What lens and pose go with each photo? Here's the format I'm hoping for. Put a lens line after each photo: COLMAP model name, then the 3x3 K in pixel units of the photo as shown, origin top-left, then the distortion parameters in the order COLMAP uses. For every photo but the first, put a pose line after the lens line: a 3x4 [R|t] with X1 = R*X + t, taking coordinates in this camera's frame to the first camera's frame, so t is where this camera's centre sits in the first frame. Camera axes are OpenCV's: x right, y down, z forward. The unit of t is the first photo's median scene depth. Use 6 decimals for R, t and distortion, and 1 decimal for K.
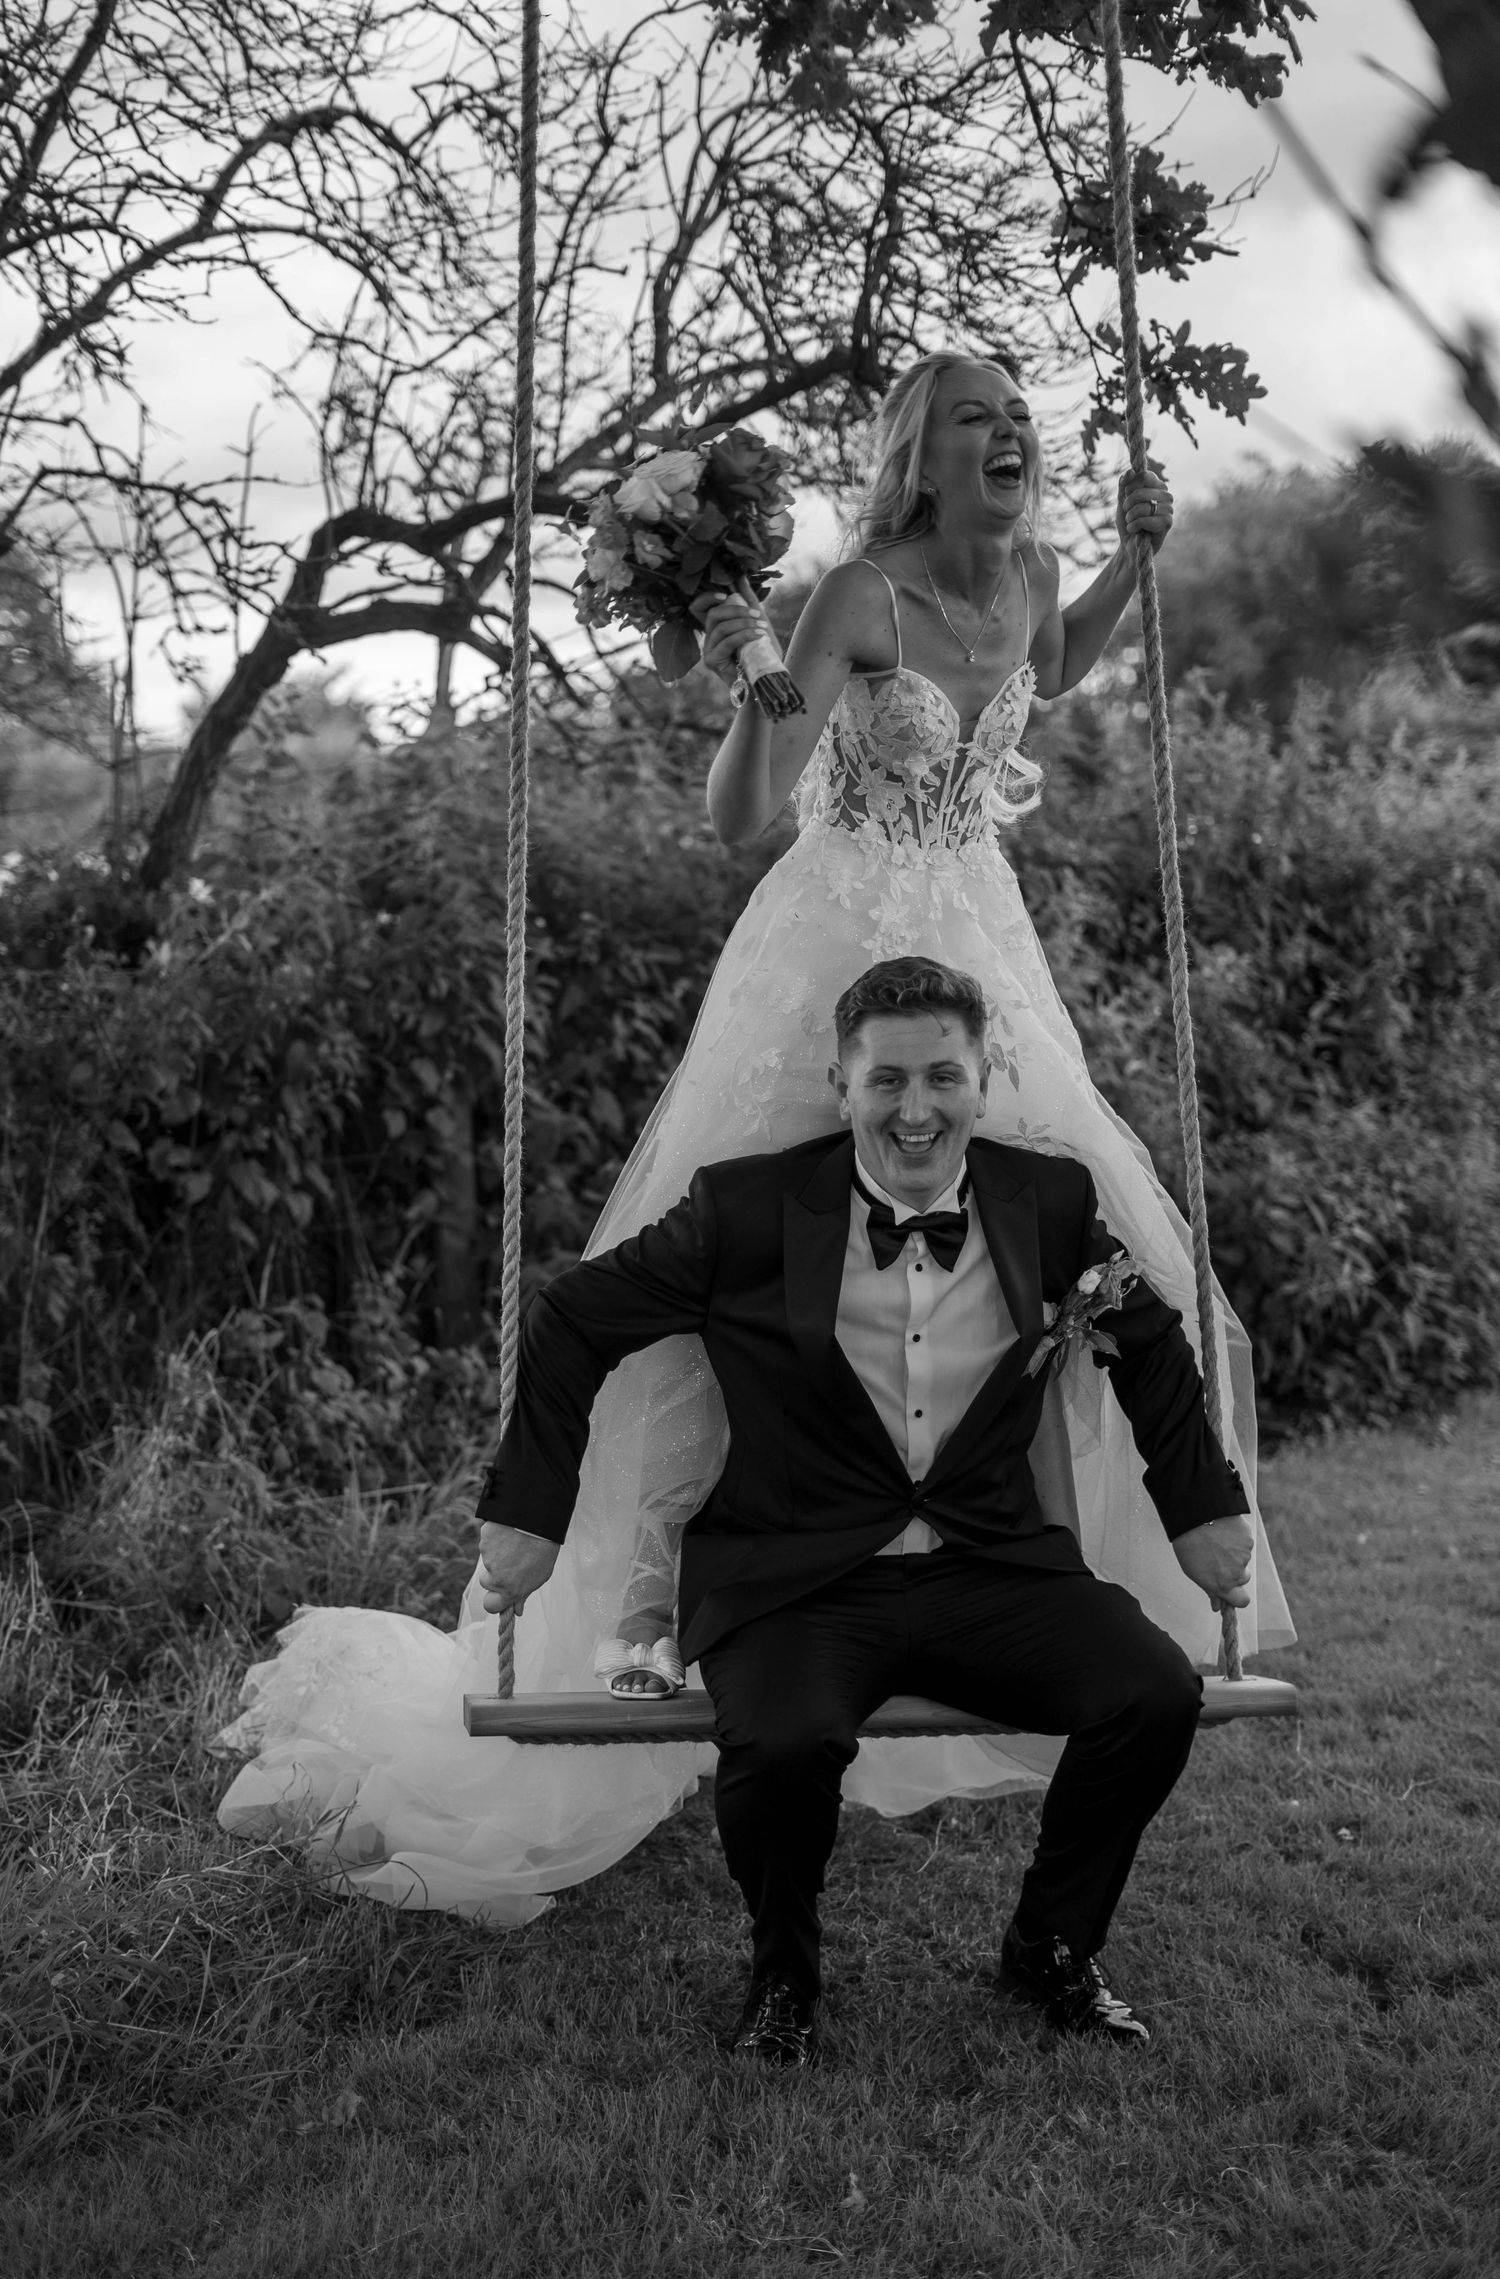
lens RADIAL K [[3554.9, 0, 695.3], [0, 3554.9, 1197.9], [0, 0, 1]] dist [-0.017076, 0.026907]
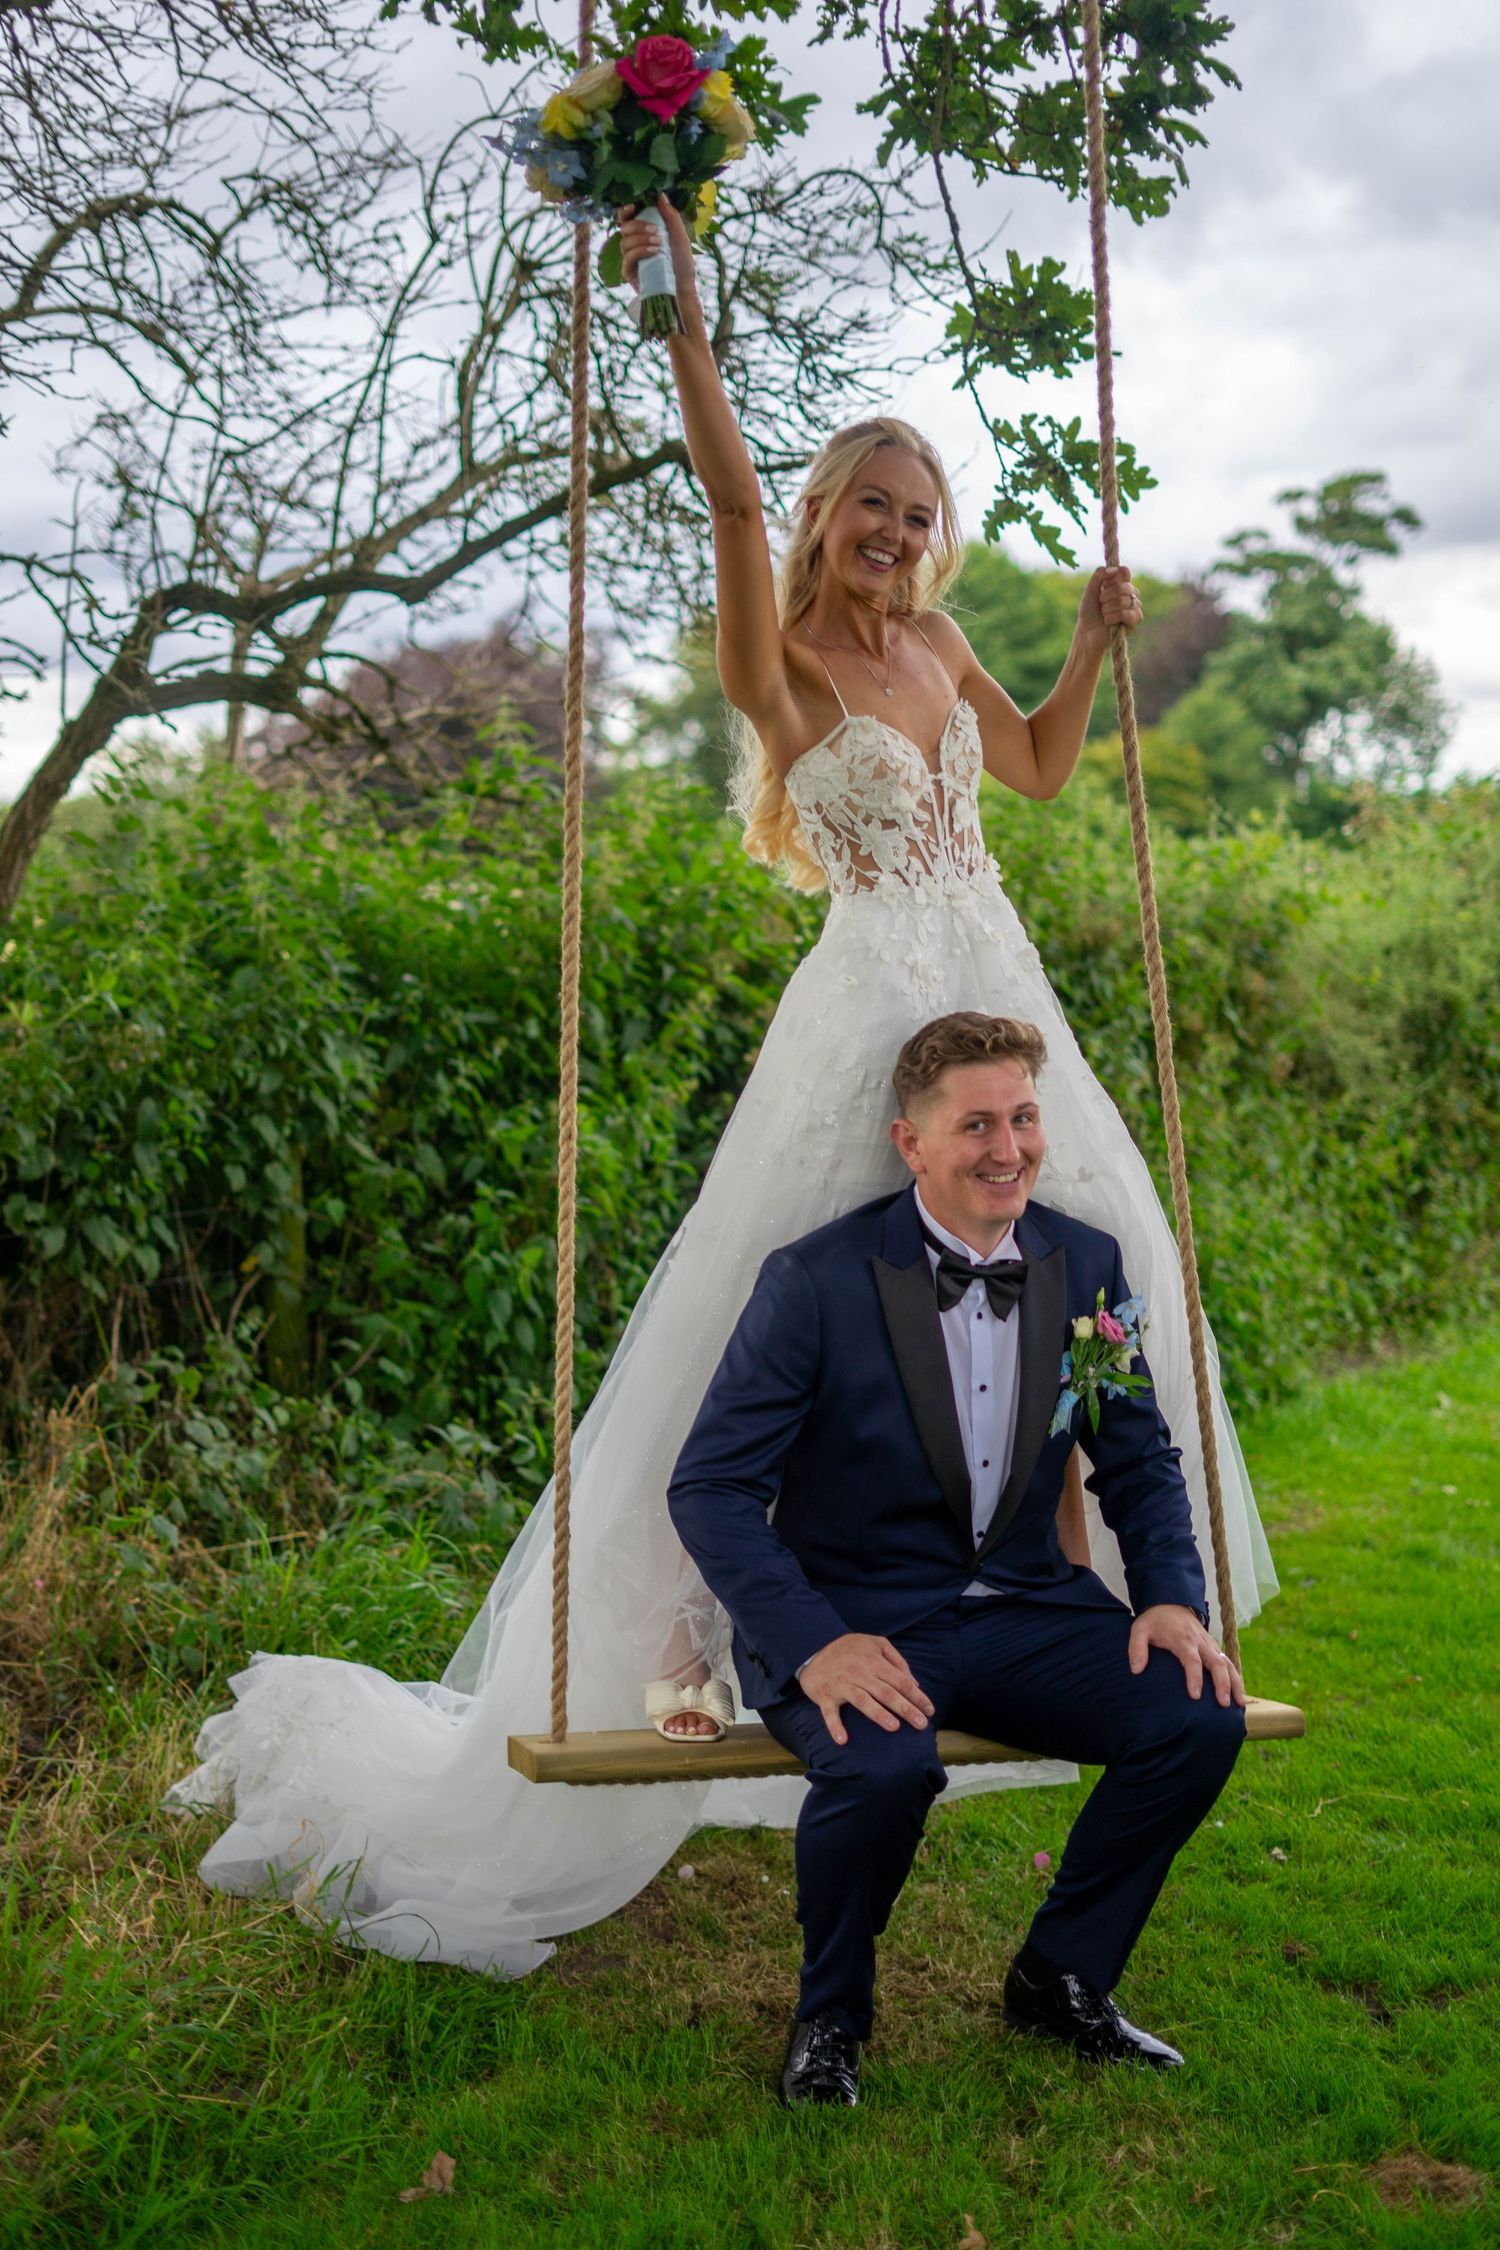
lens RADIAL K [[3332.5, 0, 750.0], [0, 3332.5, 1125.0], [0, 0, 1]] dist [-0.027809, 0.094817]
pose [[0.989280, -0.002522, 0.146009, -0.076400], [0.007481, 0.999413, -0.033424, -0.003073], [-0.145840, 0.034158, 0.988718, 0.026793]]
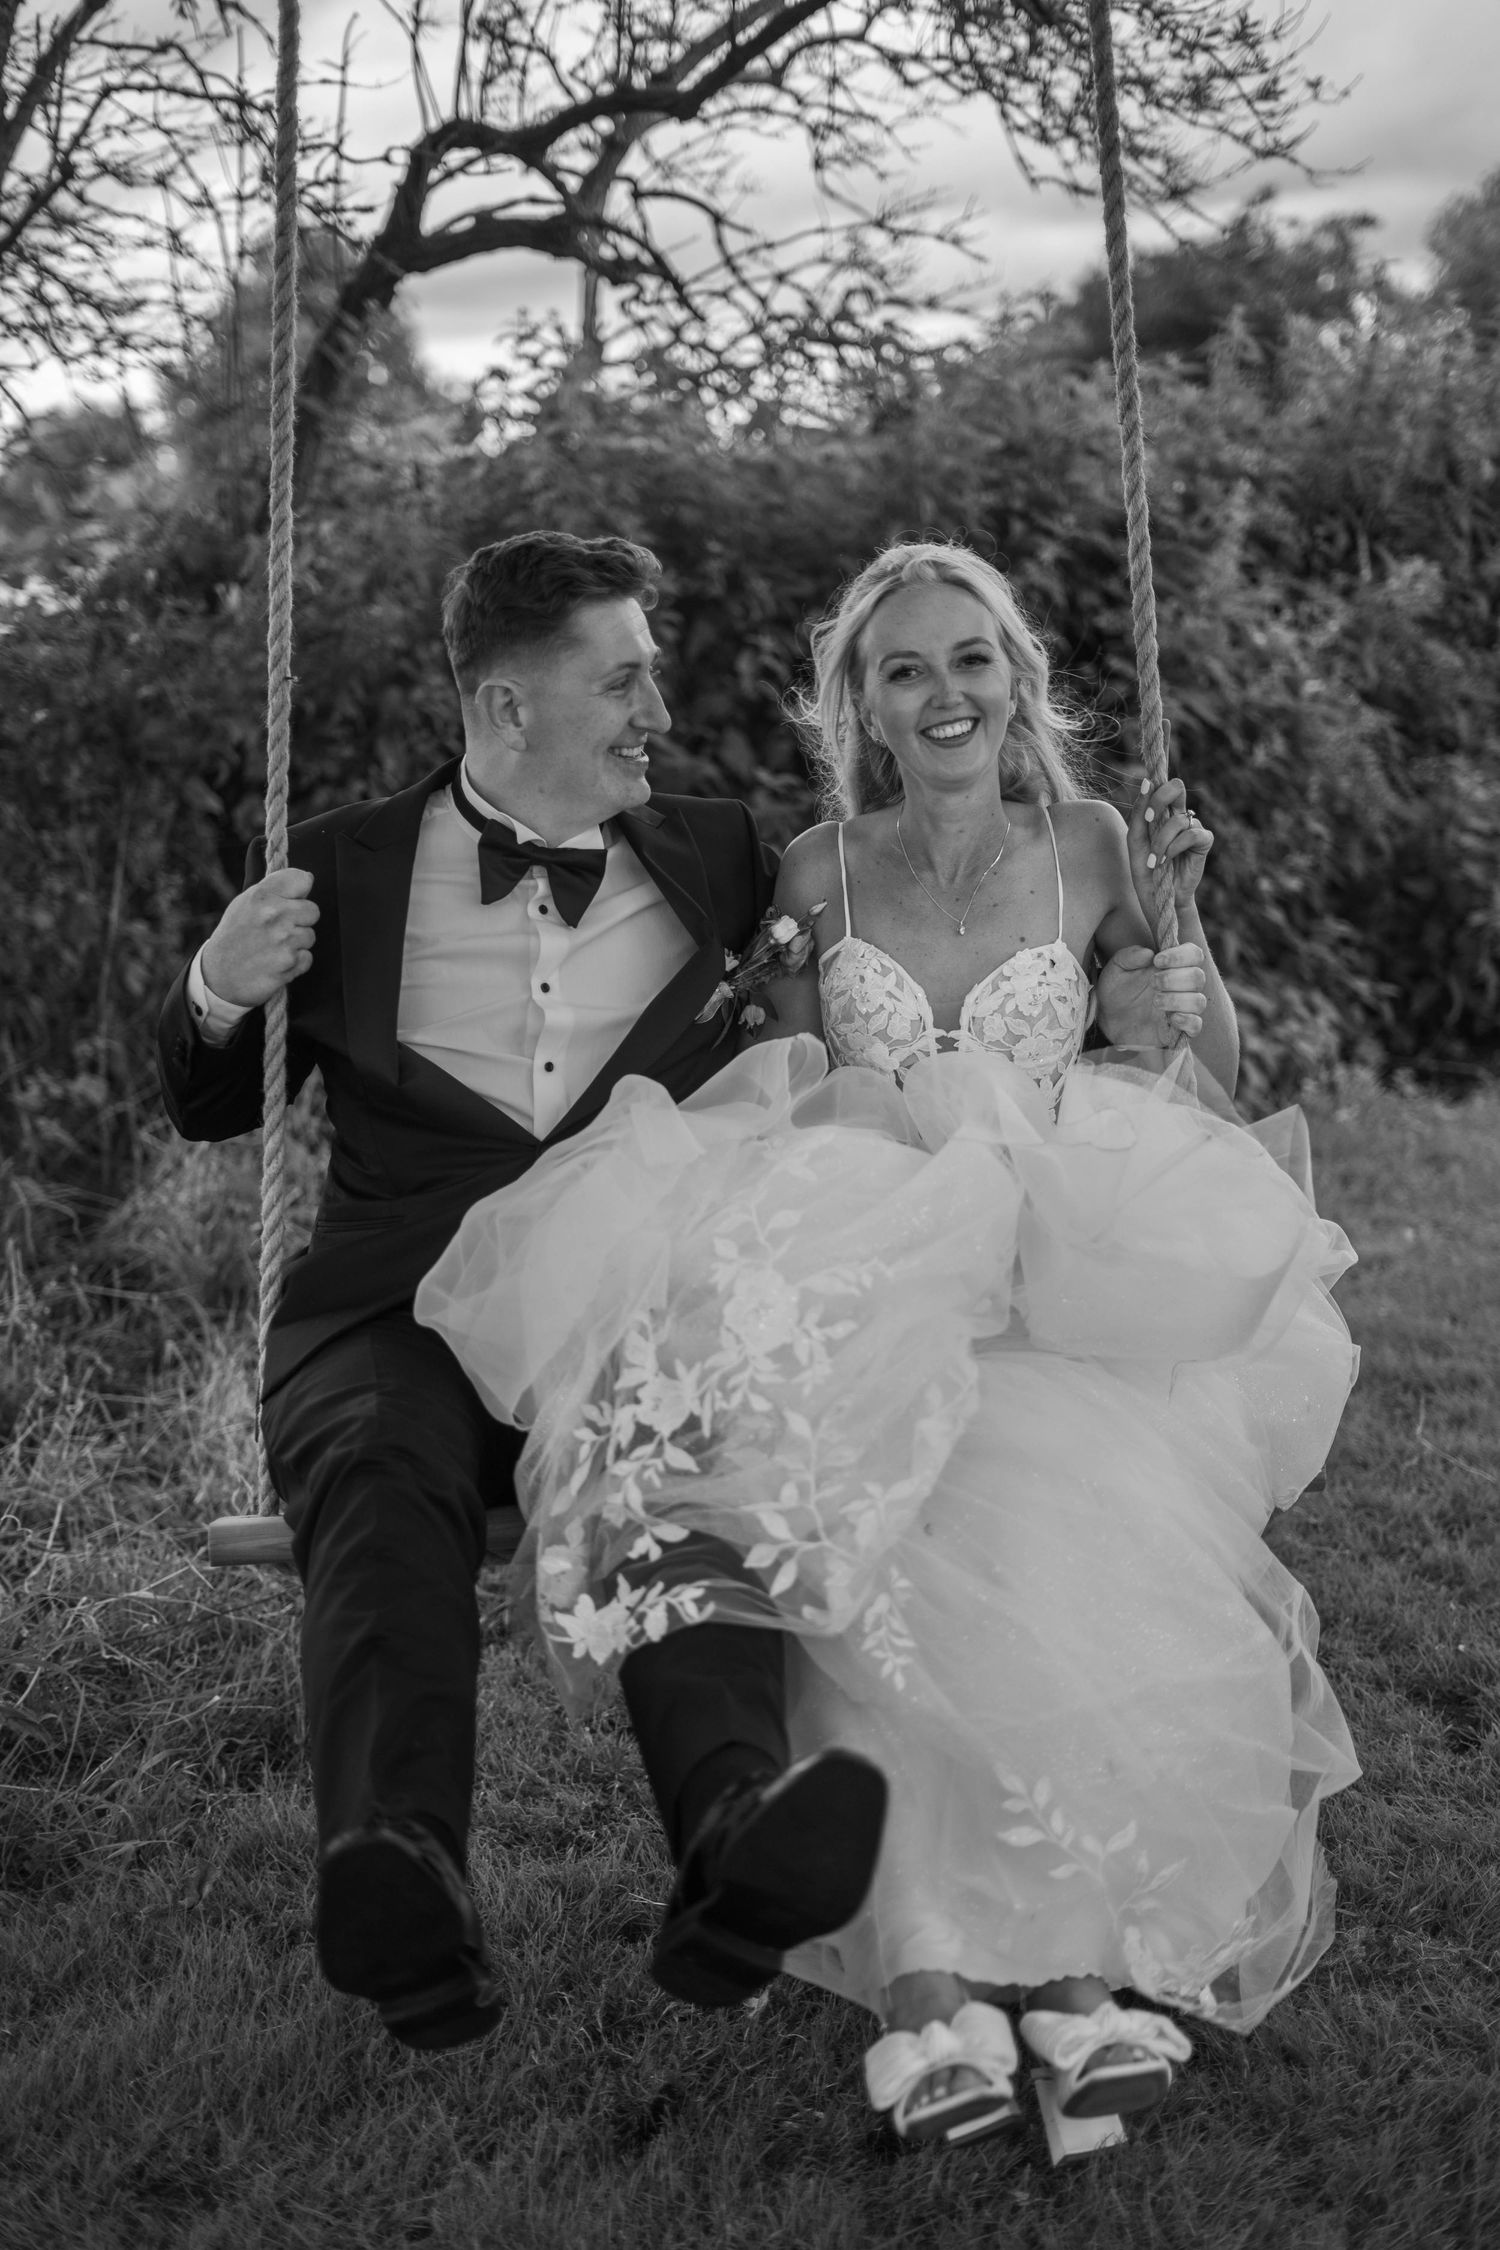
lens RADIAL K [[3332.5, 0, 750.0], [0, 3332.5, 1125.0], [0, 0, 1]] dist [-0.027809, 0.094817]
pose [[0.995311, -0.025484, -0.093310, 0.058922], [0.032298, 0.996863, 0.072263, 0.010107], [0.091175, -0.074938, 0.993011, 0.118436]]
